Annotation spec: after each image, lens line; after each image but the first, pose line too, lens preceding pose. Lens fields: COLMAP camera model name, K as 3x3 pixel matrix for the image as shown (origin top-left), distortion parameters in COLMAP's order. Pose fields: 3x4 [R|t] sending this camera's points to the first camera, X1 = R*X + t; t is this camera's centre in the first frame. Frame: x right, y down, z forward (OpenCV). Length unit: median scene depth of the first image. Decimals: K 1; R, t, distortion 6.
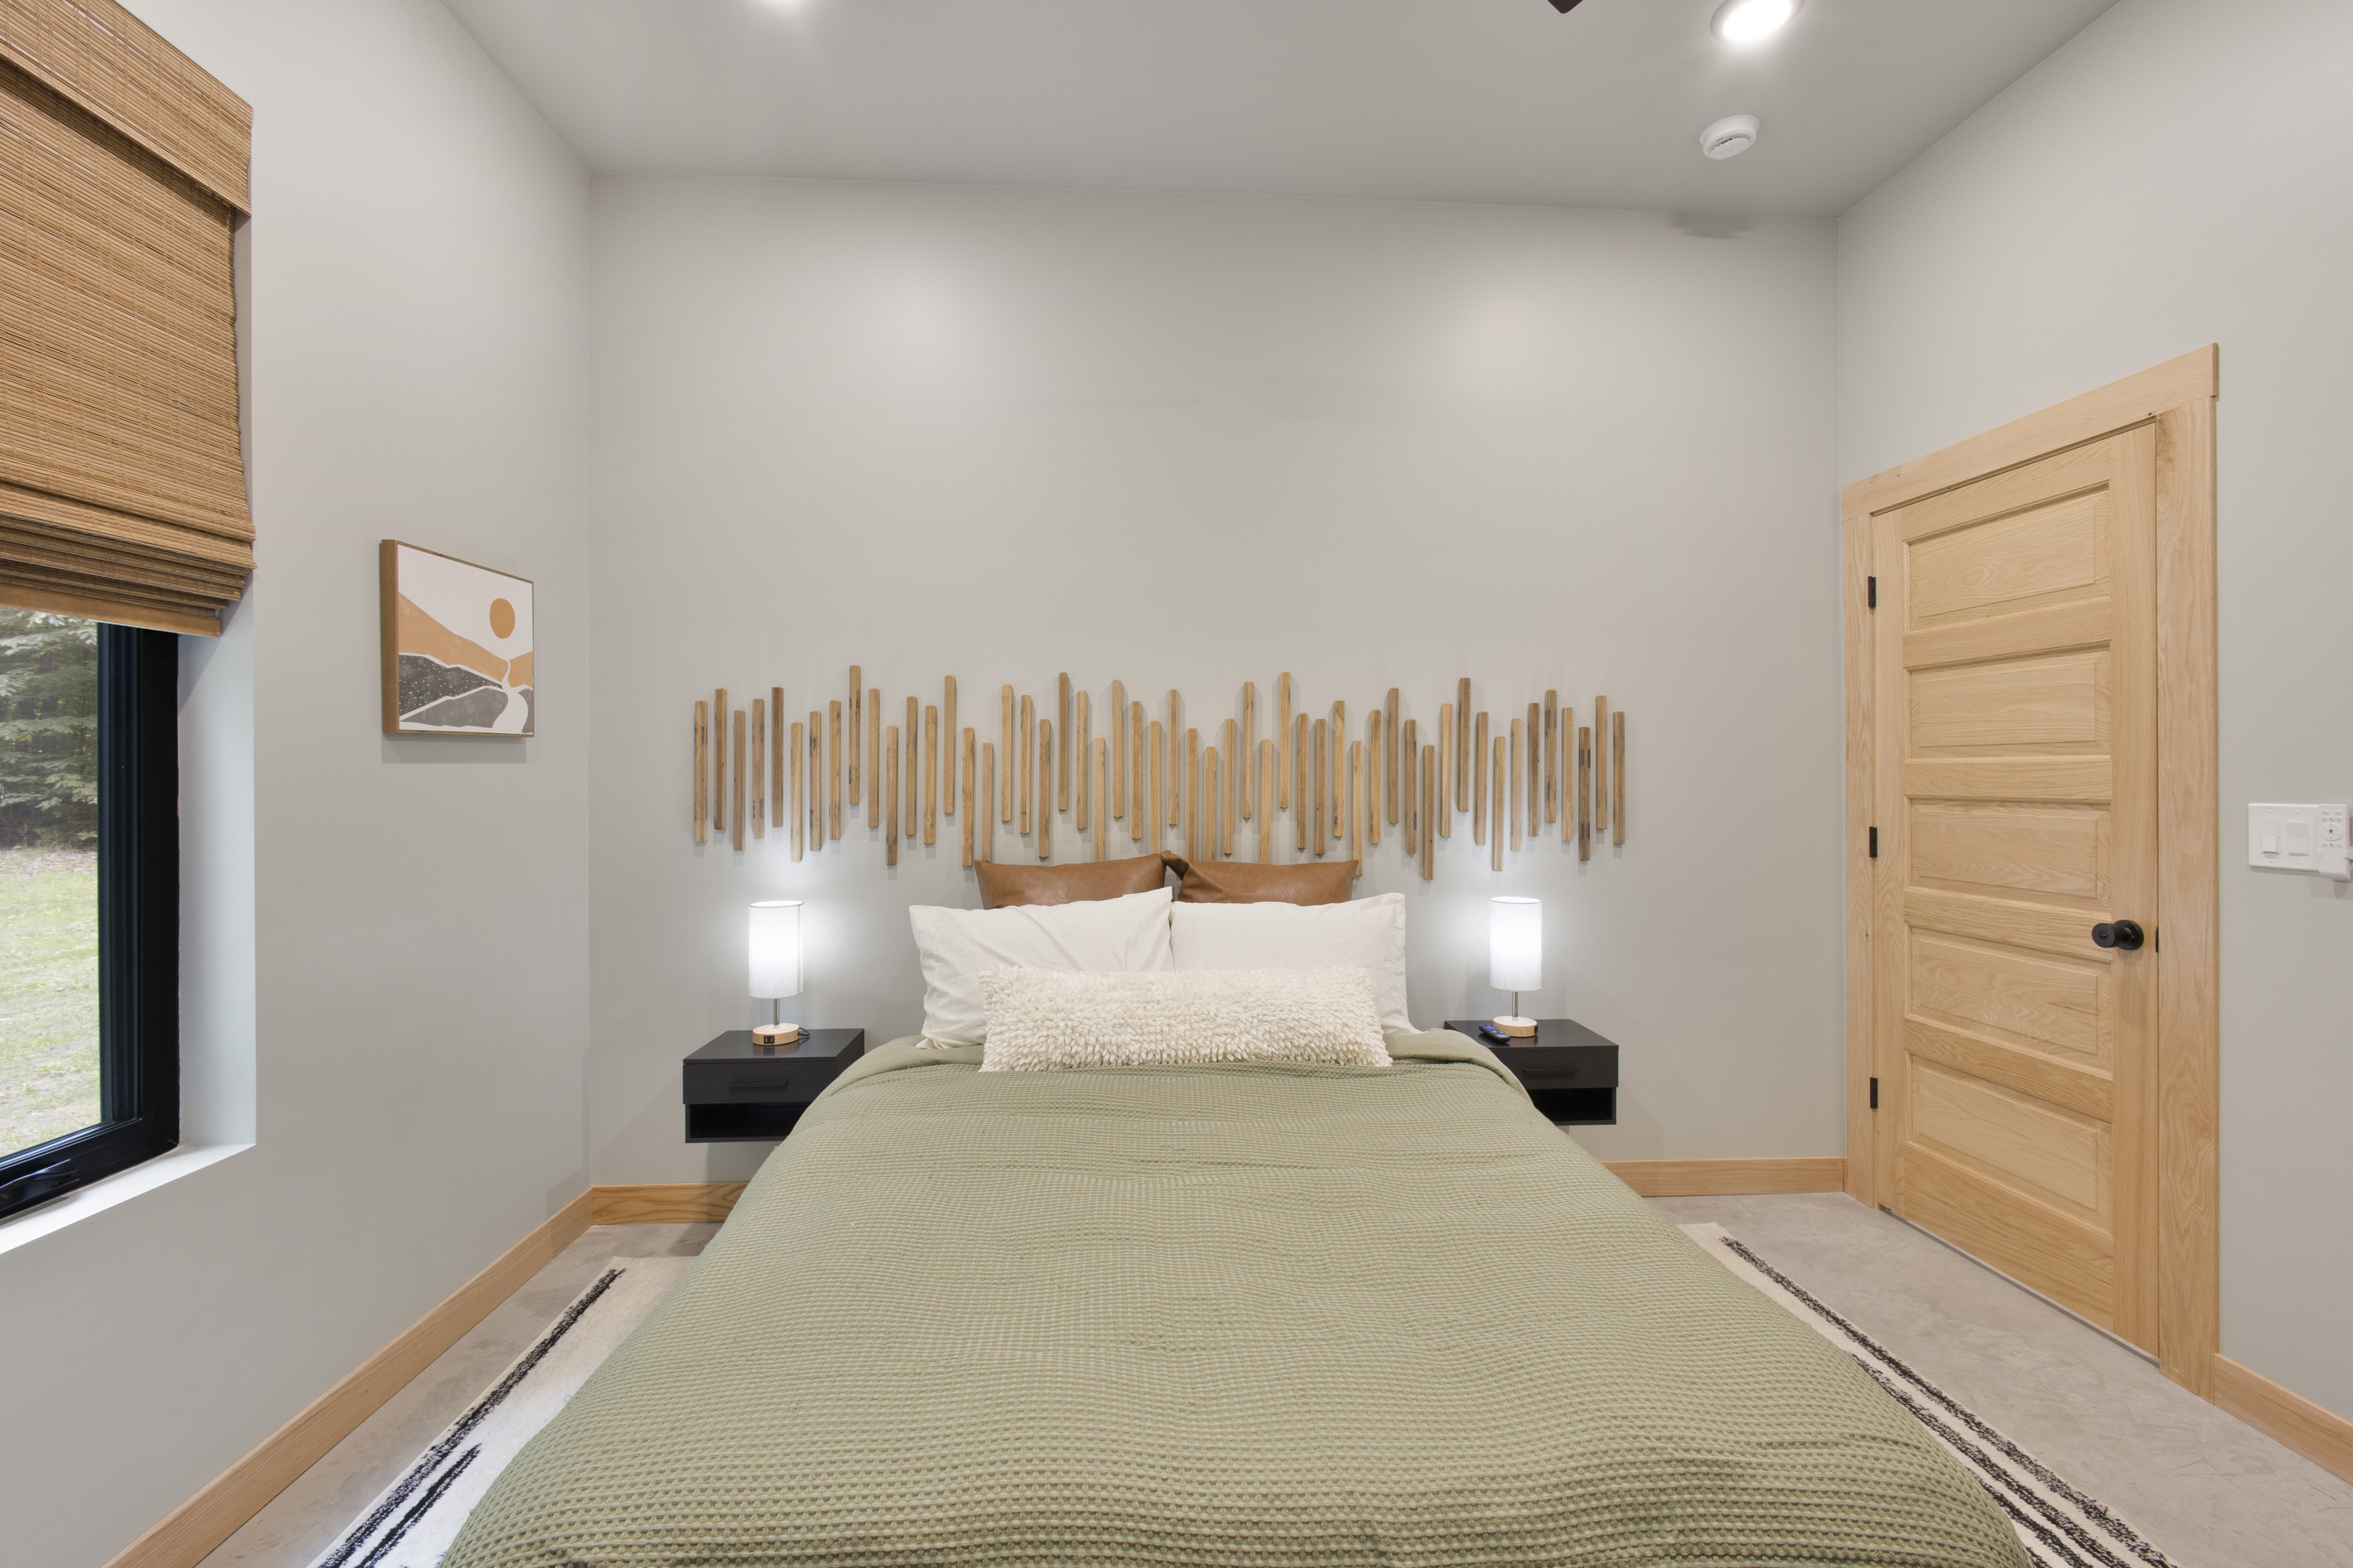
lens RADIAL K [[1026.4, 0, 1176.5], [0, 1026.4, 784.0], [0, 0, 1]] dist [-0.001360, -0.000219]
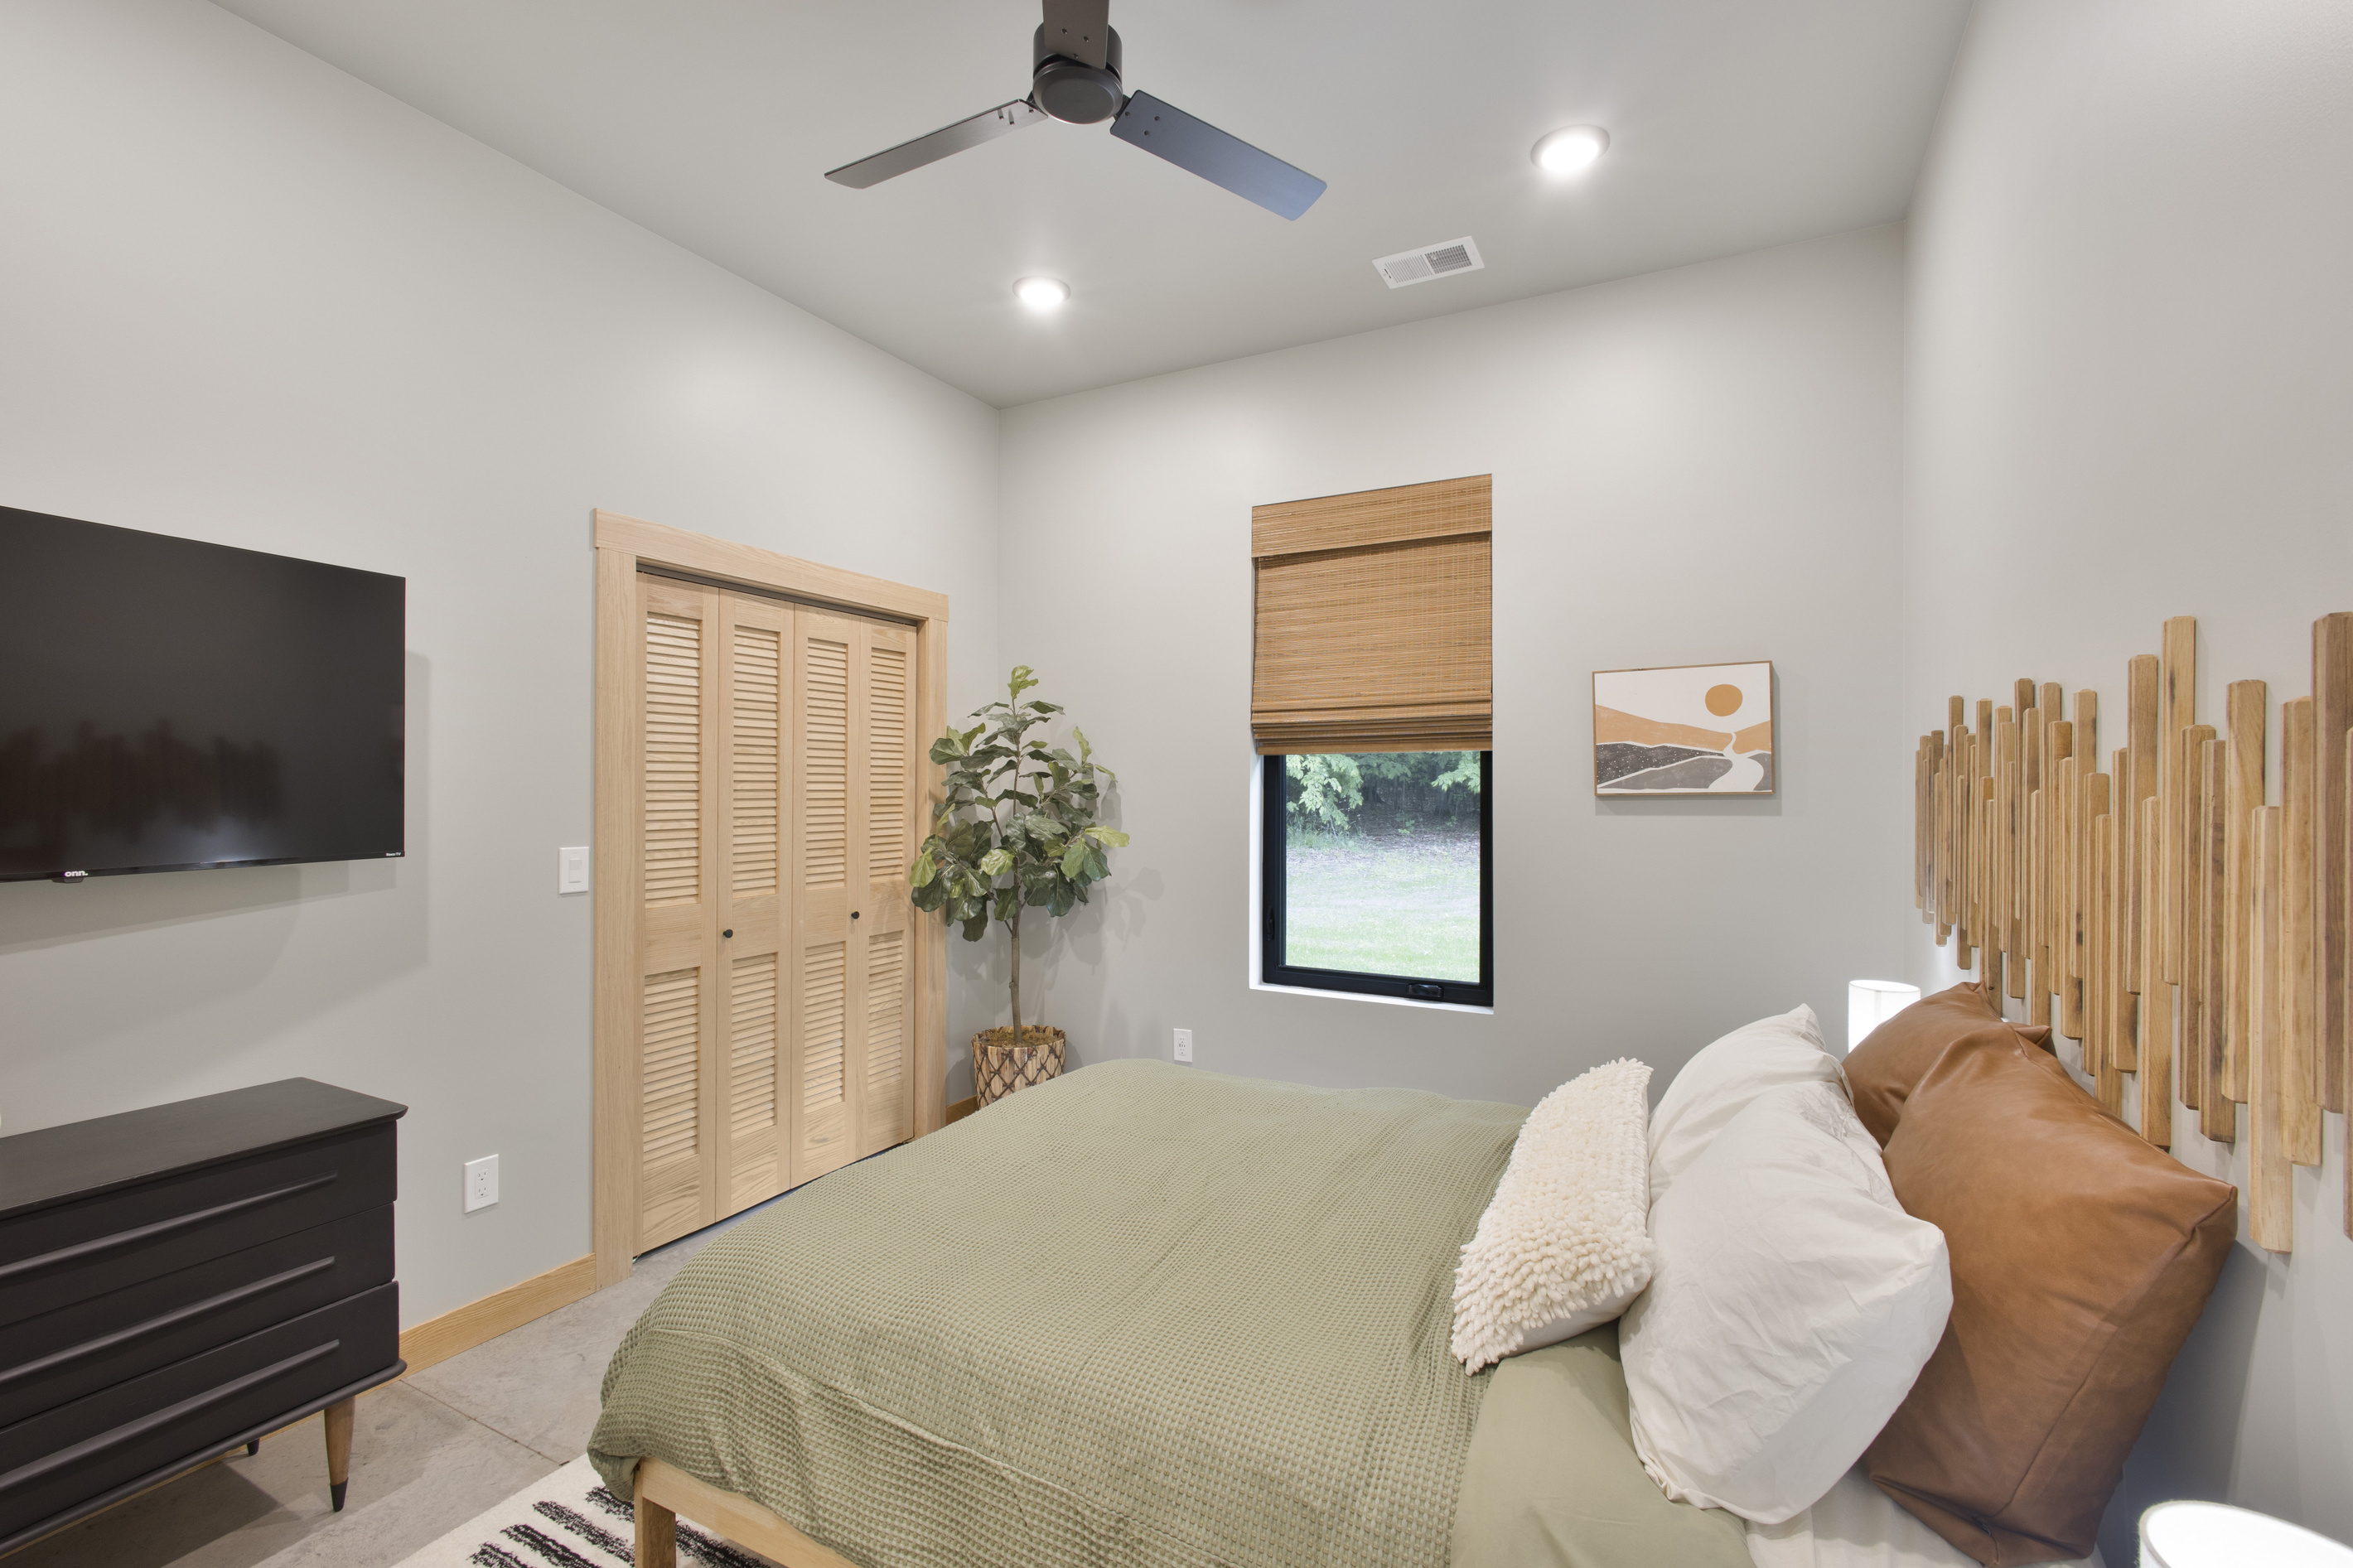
lens RADIAL K [[1009.2, 0, 1171.1], [0, 1009.2, 792.6], [0, 0, 1]] dist [-0.000065, -0.000134]
pose [[-0.526034, 0.003111, -0.850458, 0.612610], [-0.010172, 0.999899, 0.009949, -0.044964], [0.850403, 0.013885, -0.525949, 0.890406]]
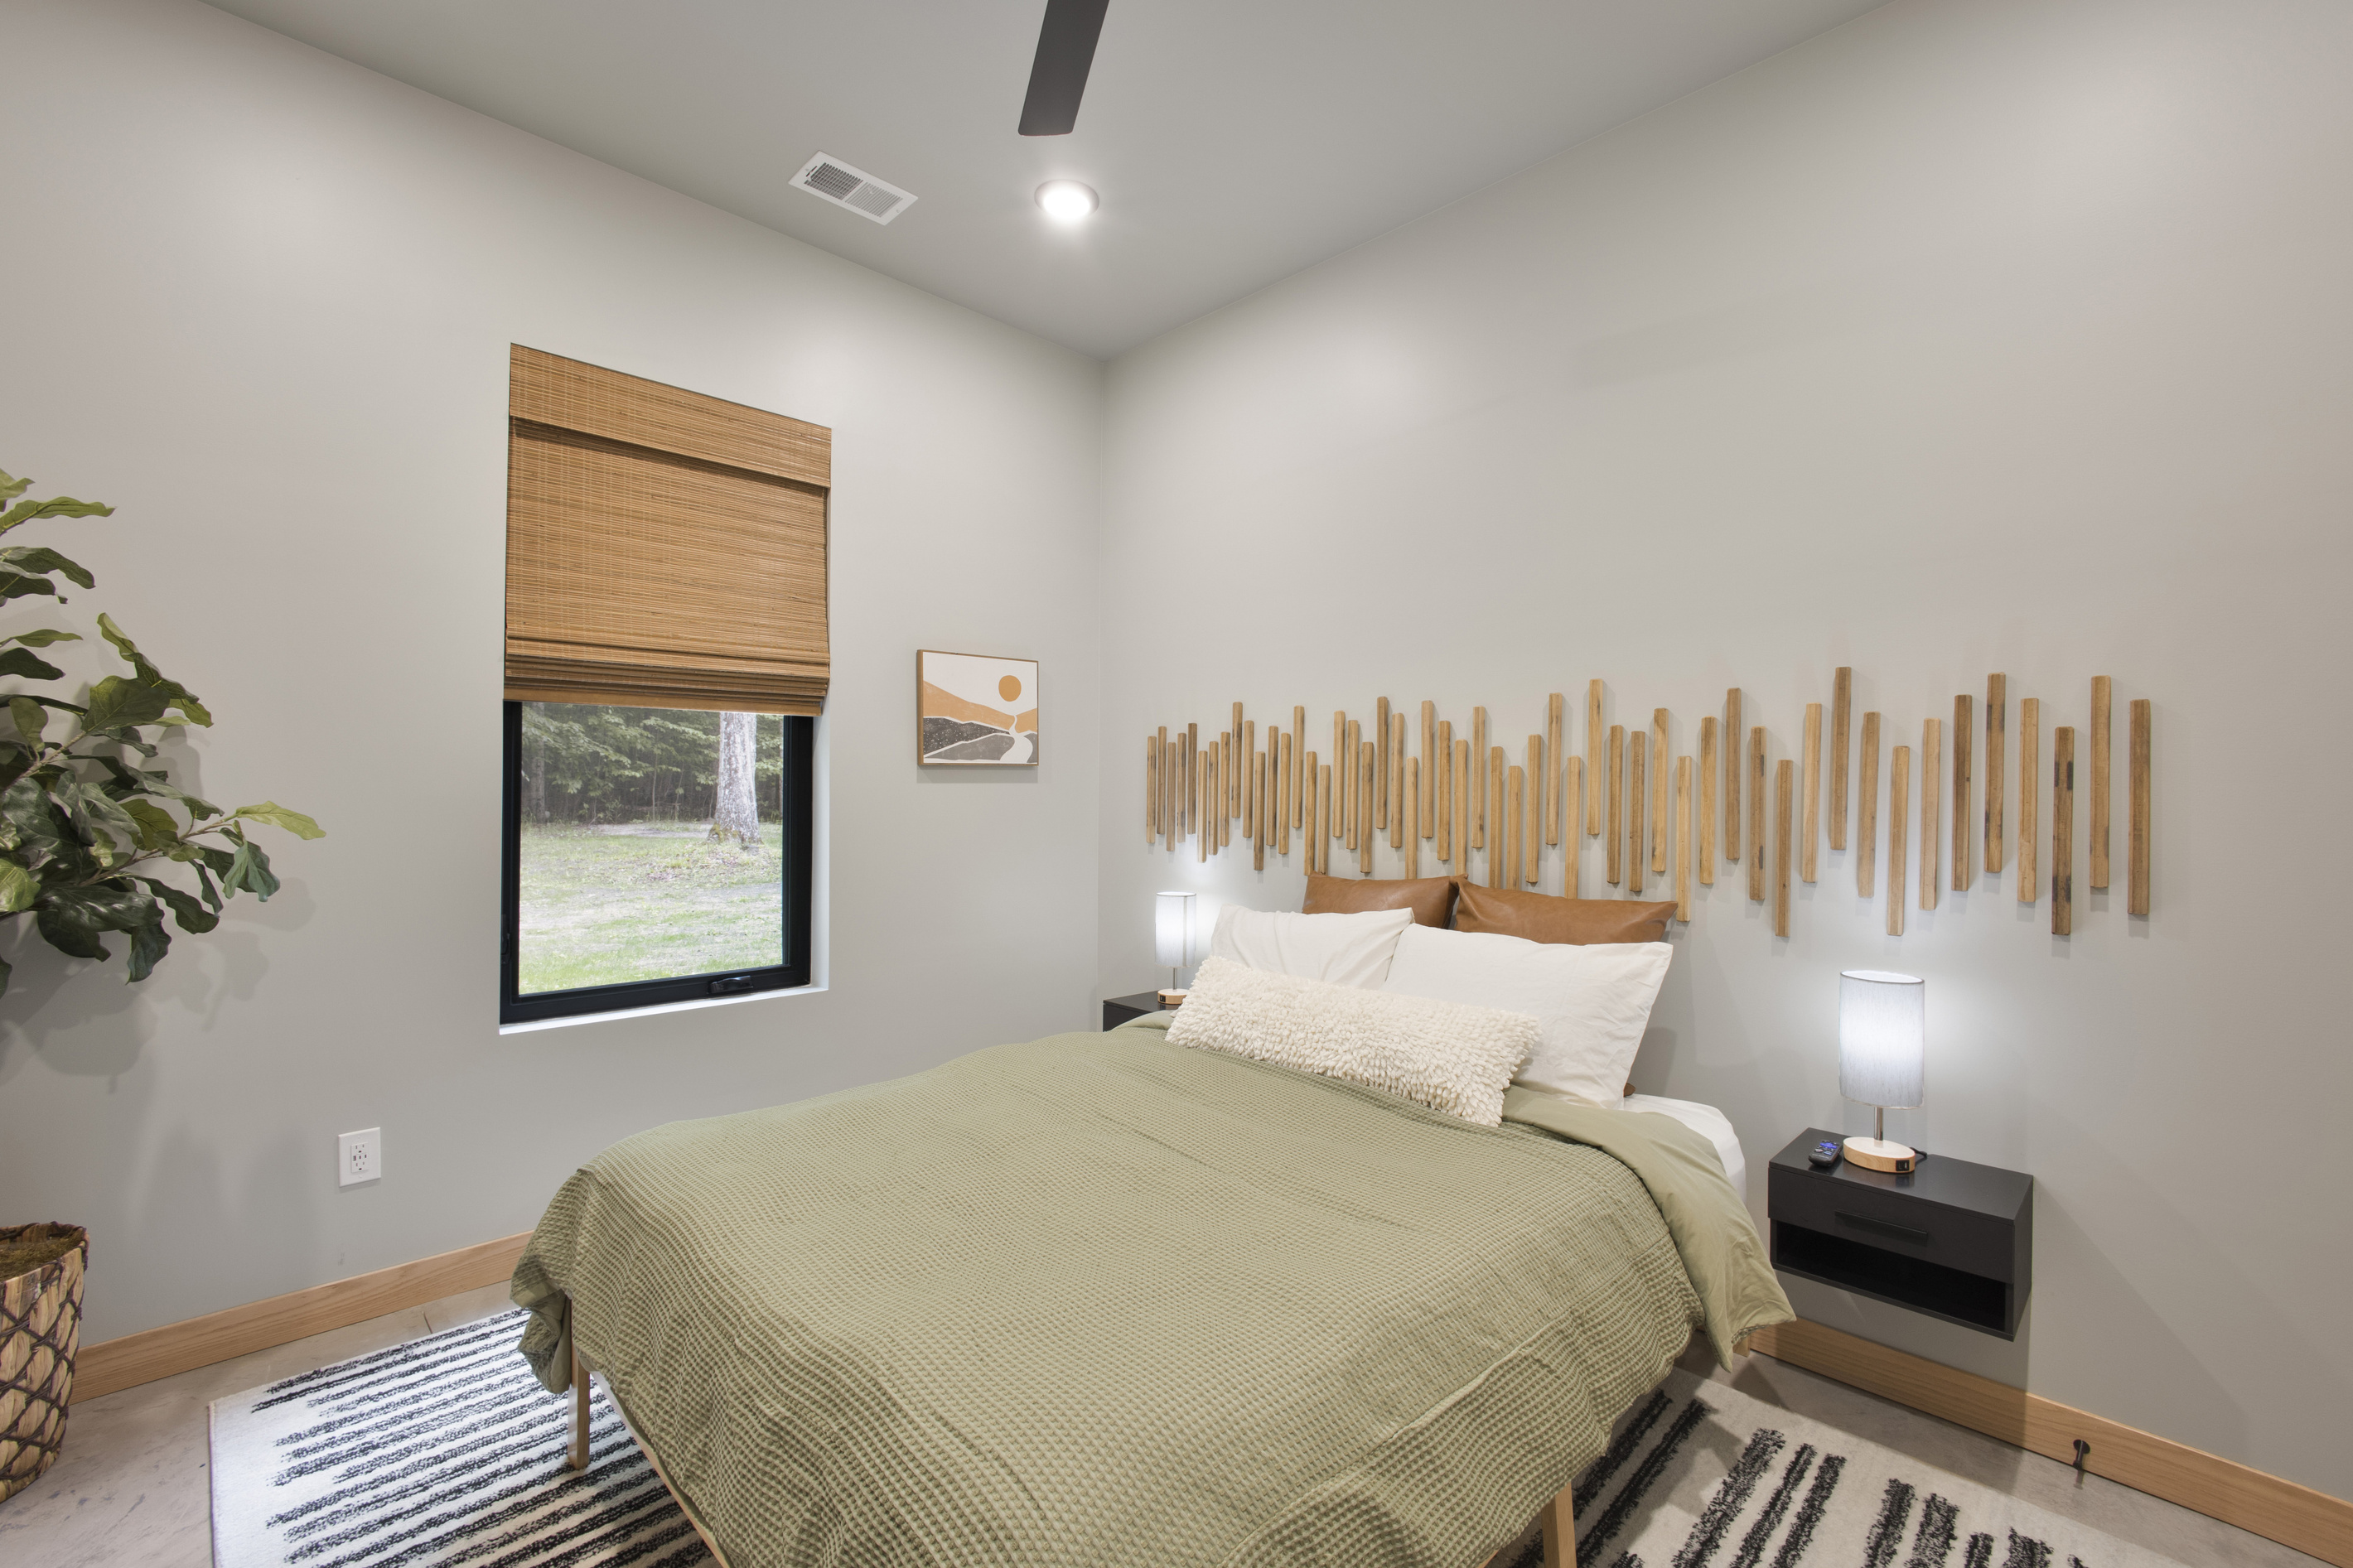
lens RADIAL K [[1009.2, 0, 1171.1], [0, 1009.2, 792.6], [0, 0, 1]] dist [-0.000065, -0.000134]
pose [[0.651955, 0.007432, -0.758221, 0.529492], [-0.015332, 0.999877, -0.003382, -0.004045], [0.758102, 0.013830, 0.651989, 0.169272]]
